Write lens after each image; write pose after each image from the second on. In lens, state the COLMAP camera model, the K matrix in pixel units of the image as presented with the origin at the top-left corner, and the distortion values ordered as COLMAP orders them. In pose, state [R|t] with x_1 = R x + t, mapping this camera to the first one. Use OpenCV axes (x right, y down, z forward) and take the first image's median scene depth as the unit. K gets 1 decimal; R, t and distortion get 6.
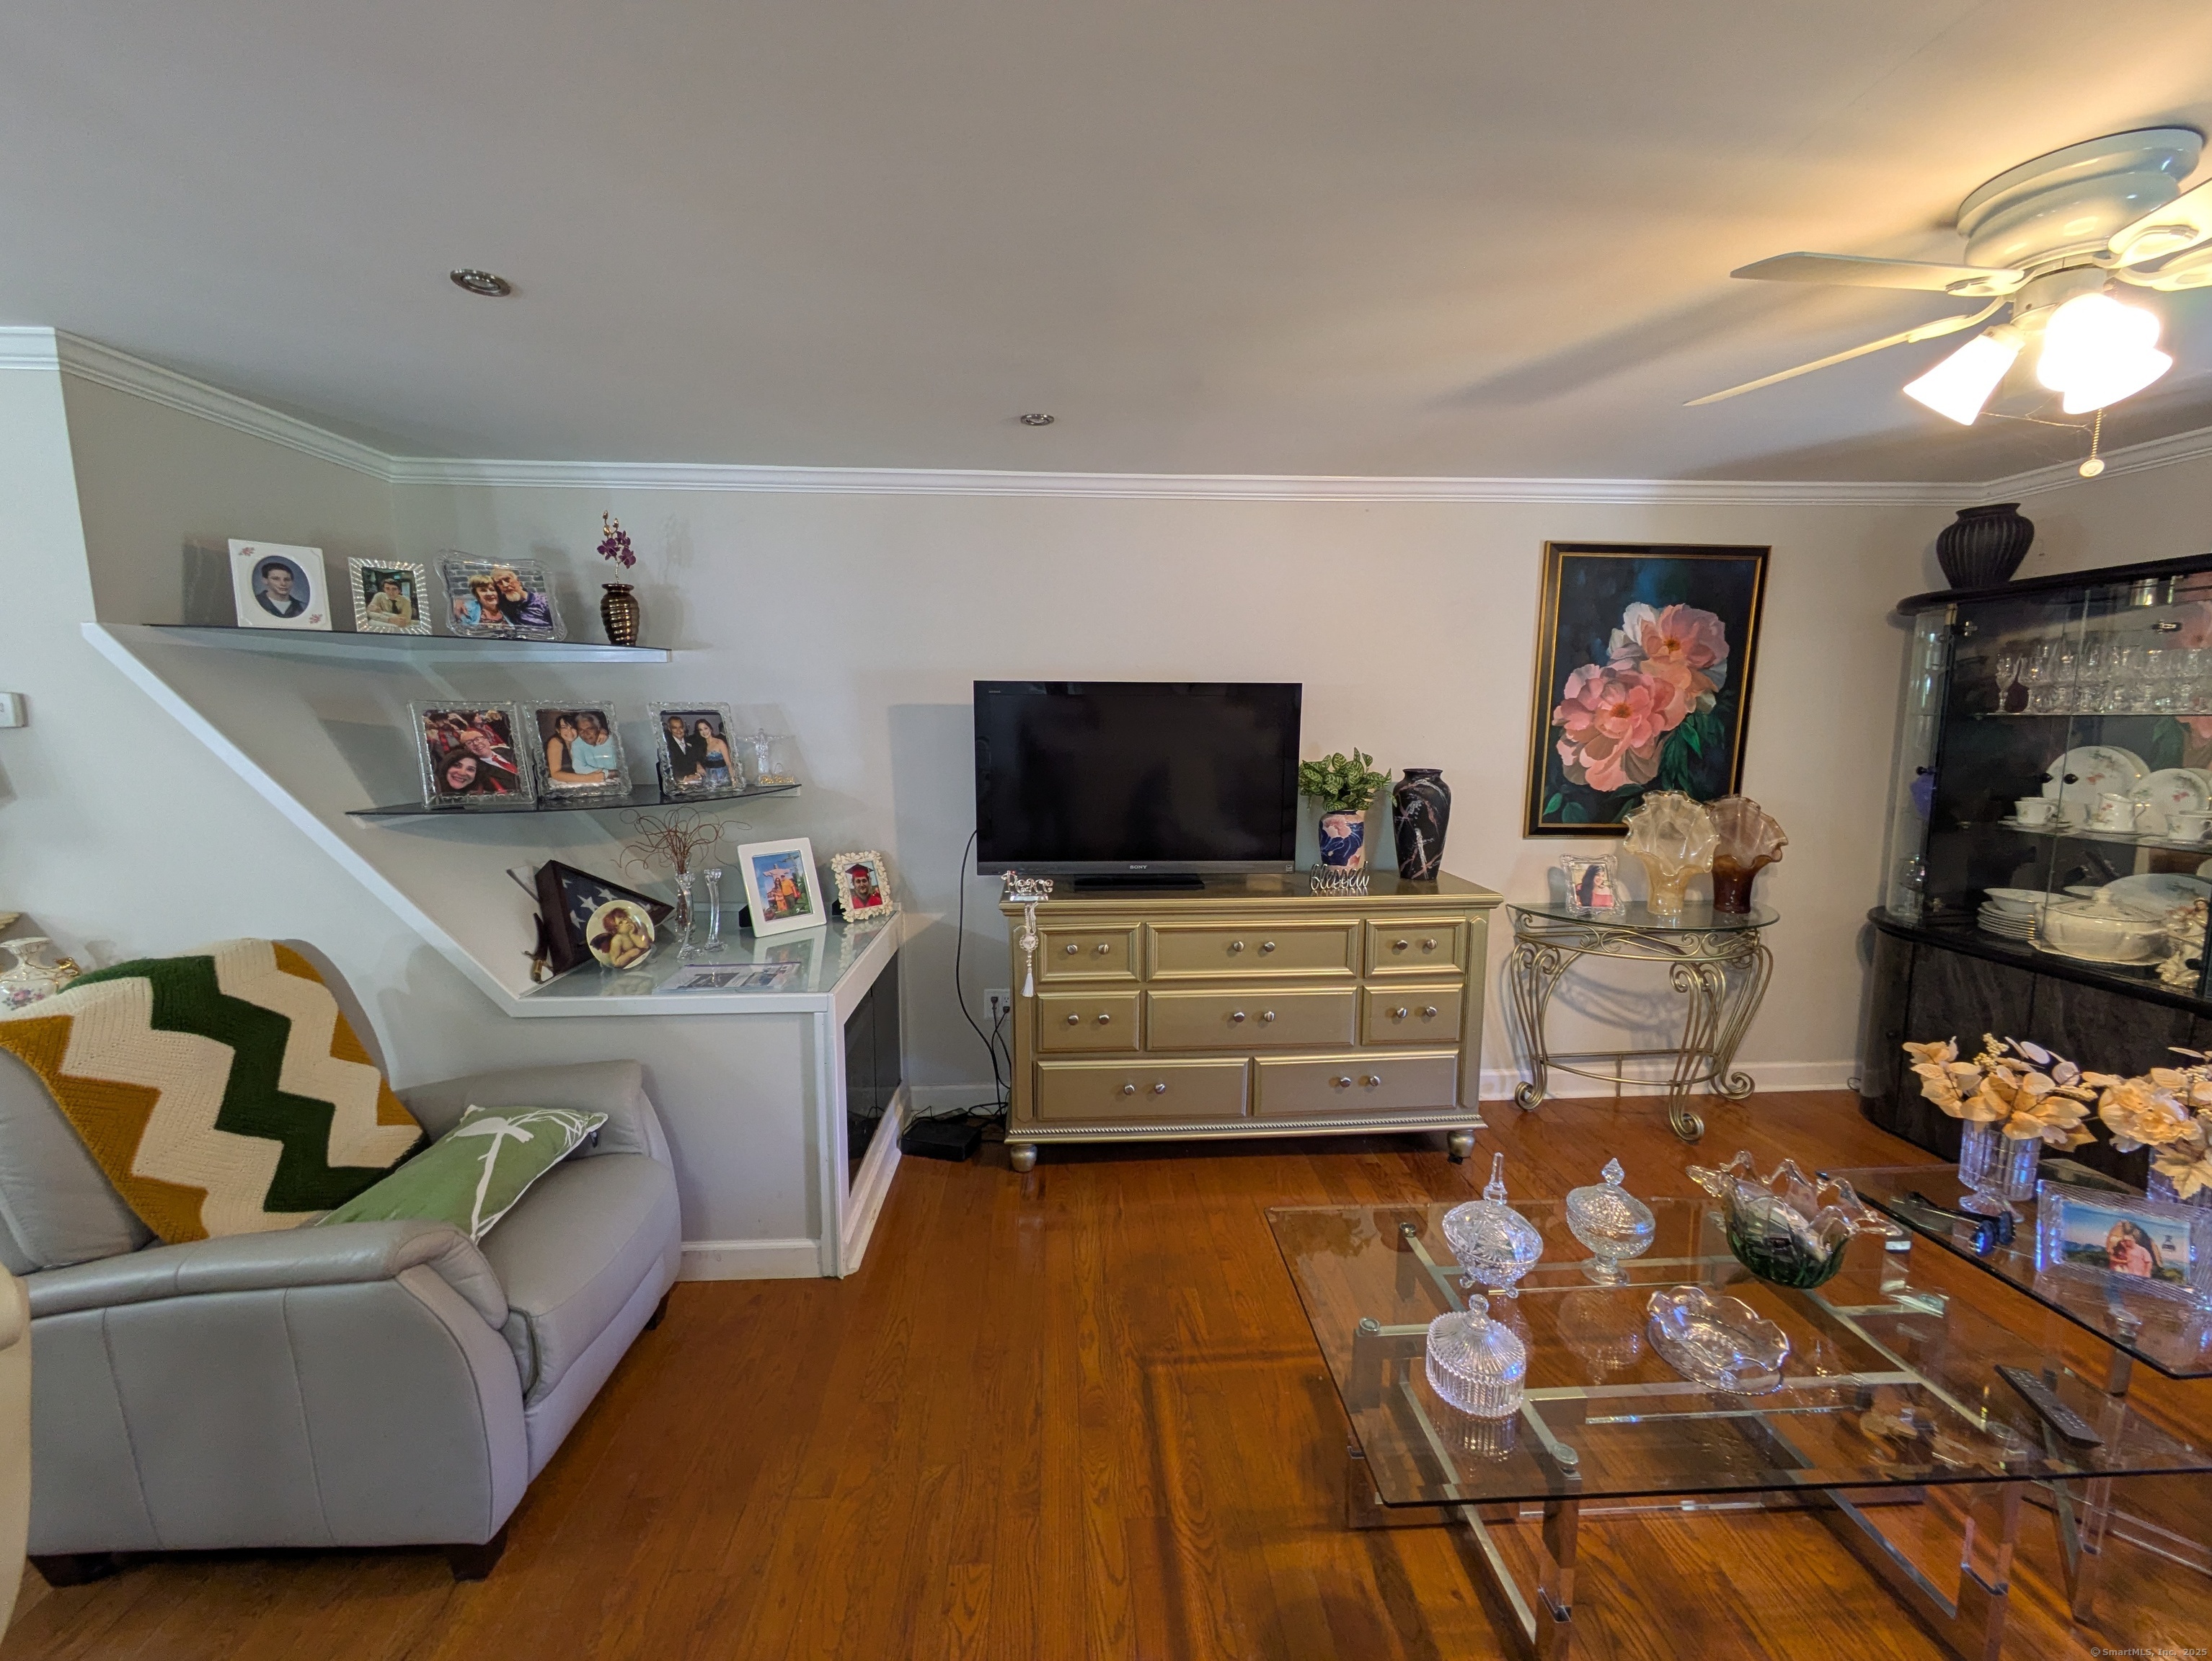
lens RADIAL K [[874.9, 0, 1111.3], [0, 874.9, 829.2], [0, 0, 1]] dist [0.000268, 0.000287]
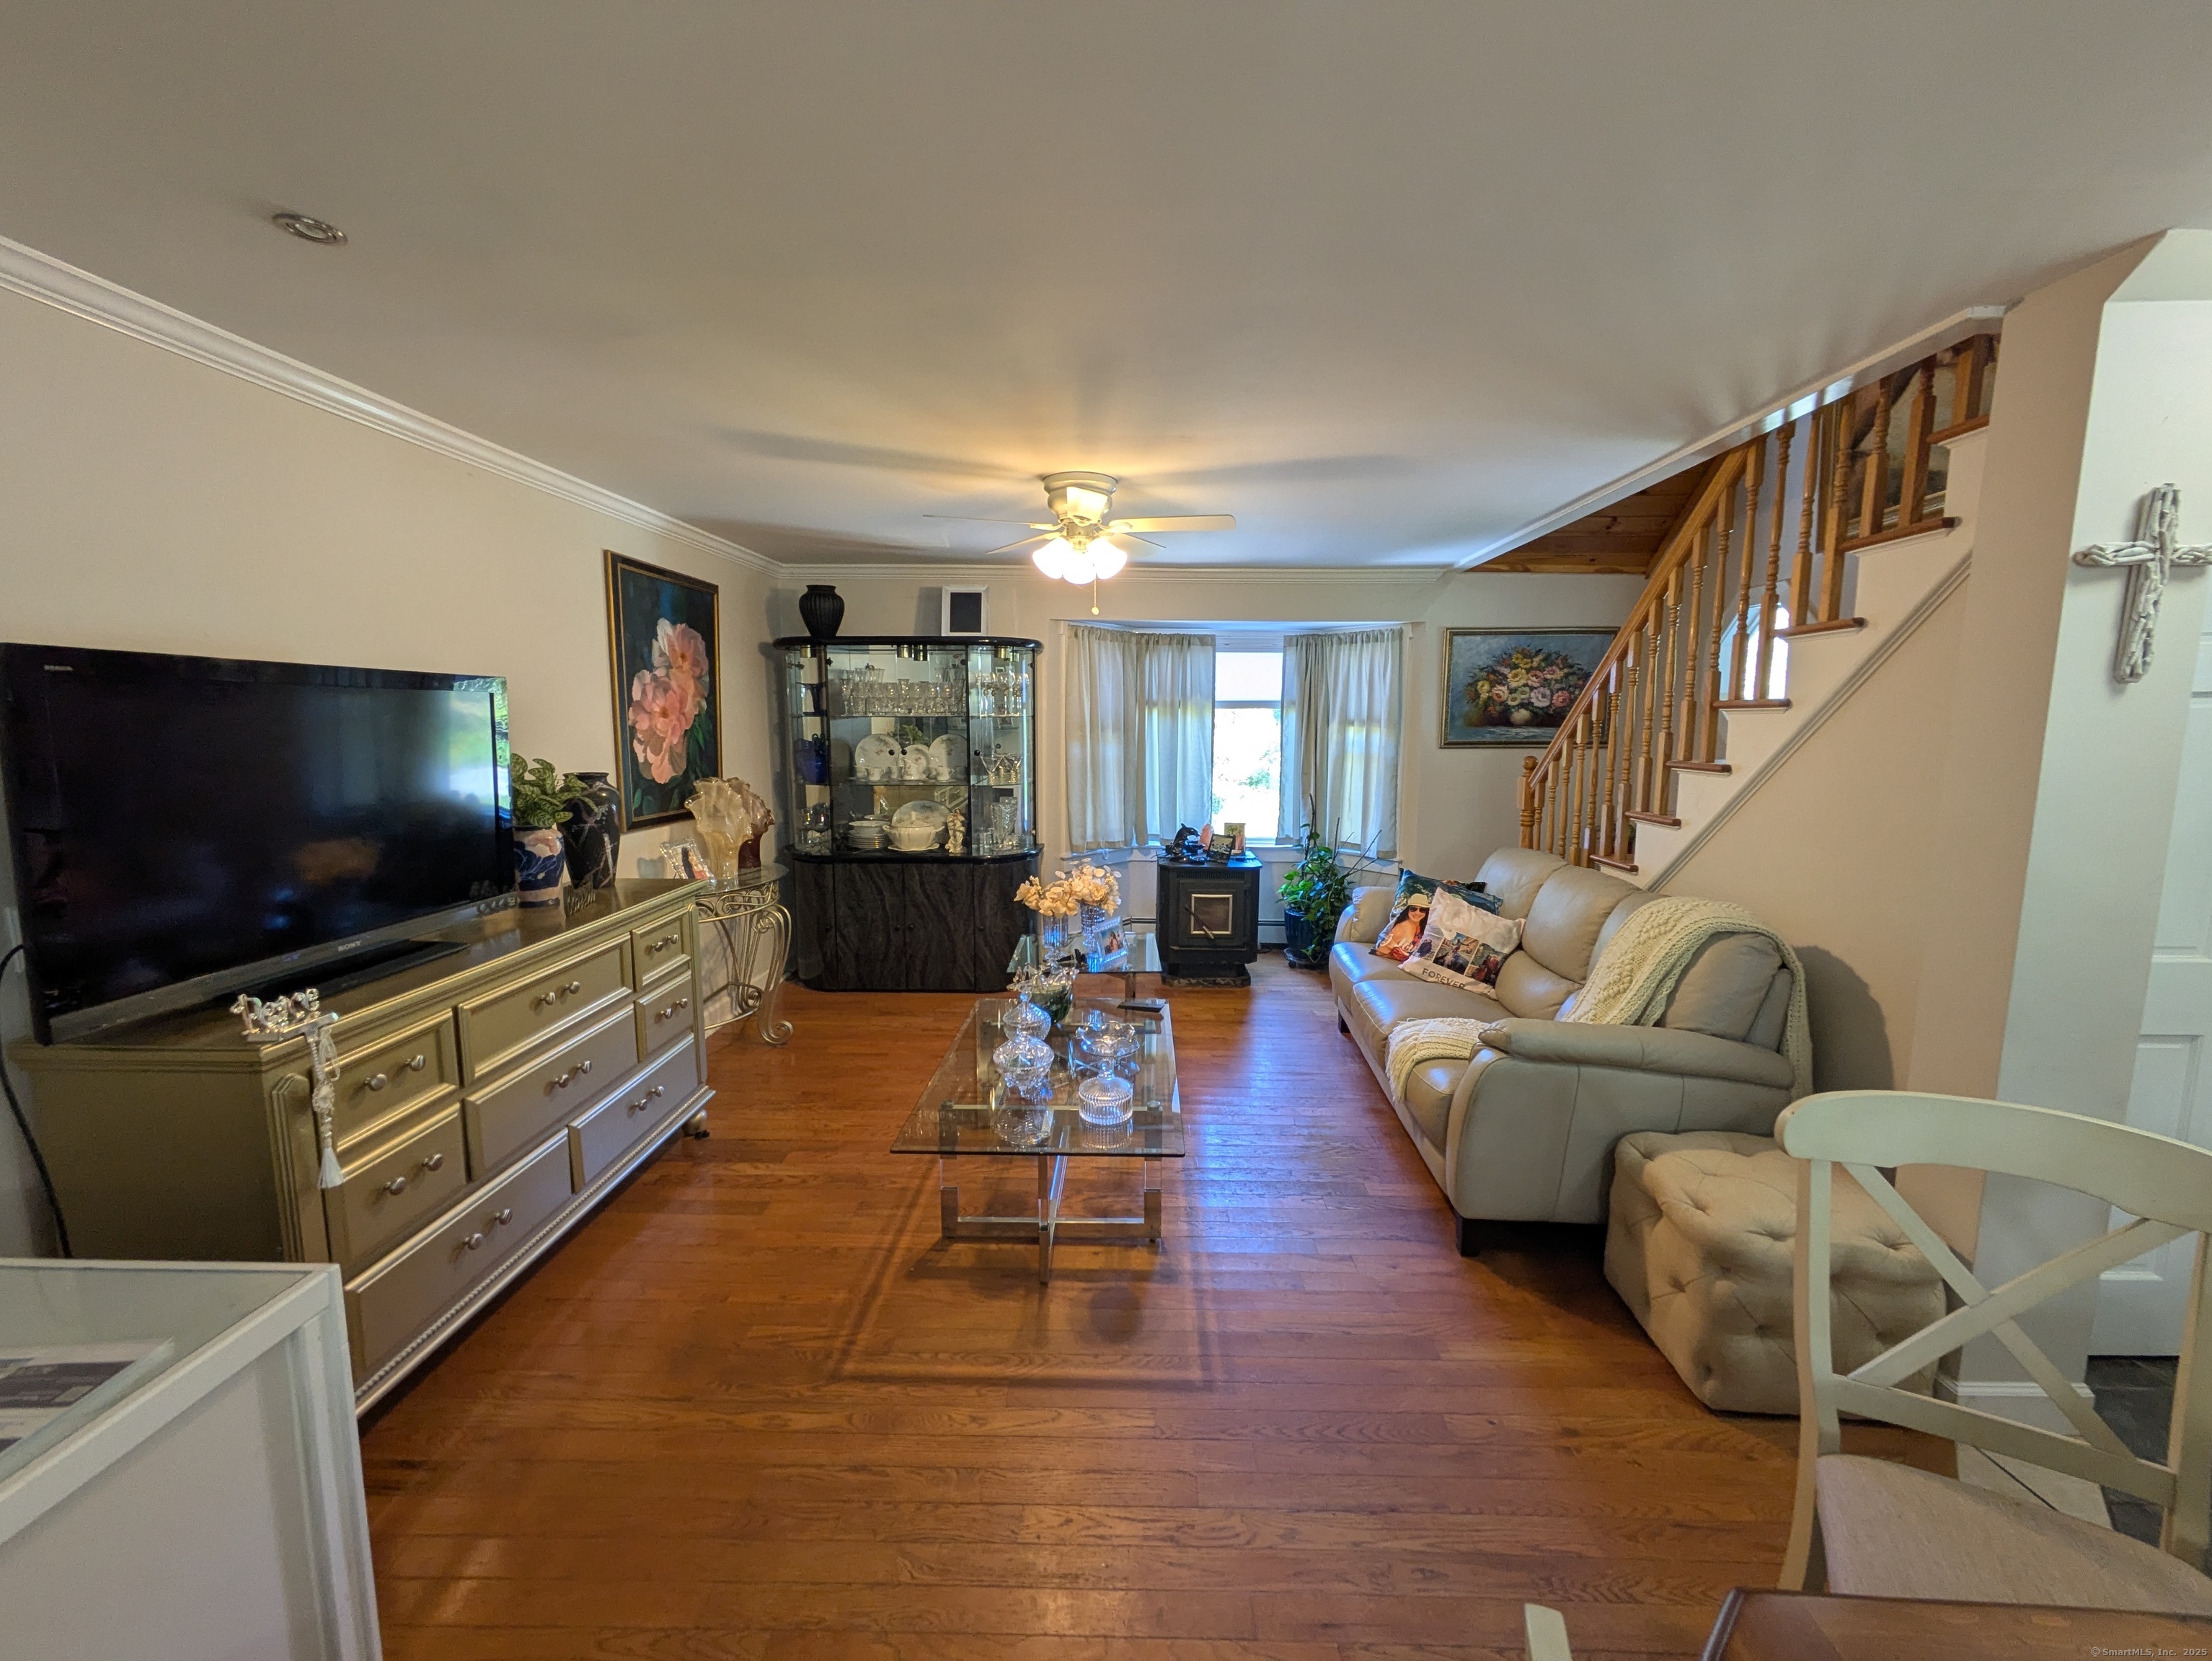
lens RADIAL K [[874.9, 0, 1109.4], [0, 874.9, 826.3], [0, 0, 1]] dist [0.000268, 0.000287]
pose [[0.093476, -0.123255, 0.987963, -0.511736], [0.128305, 0.985525, 0.110811, -0.041037], [-0.987320, 0.116402, 0.107937, 0.324494]]
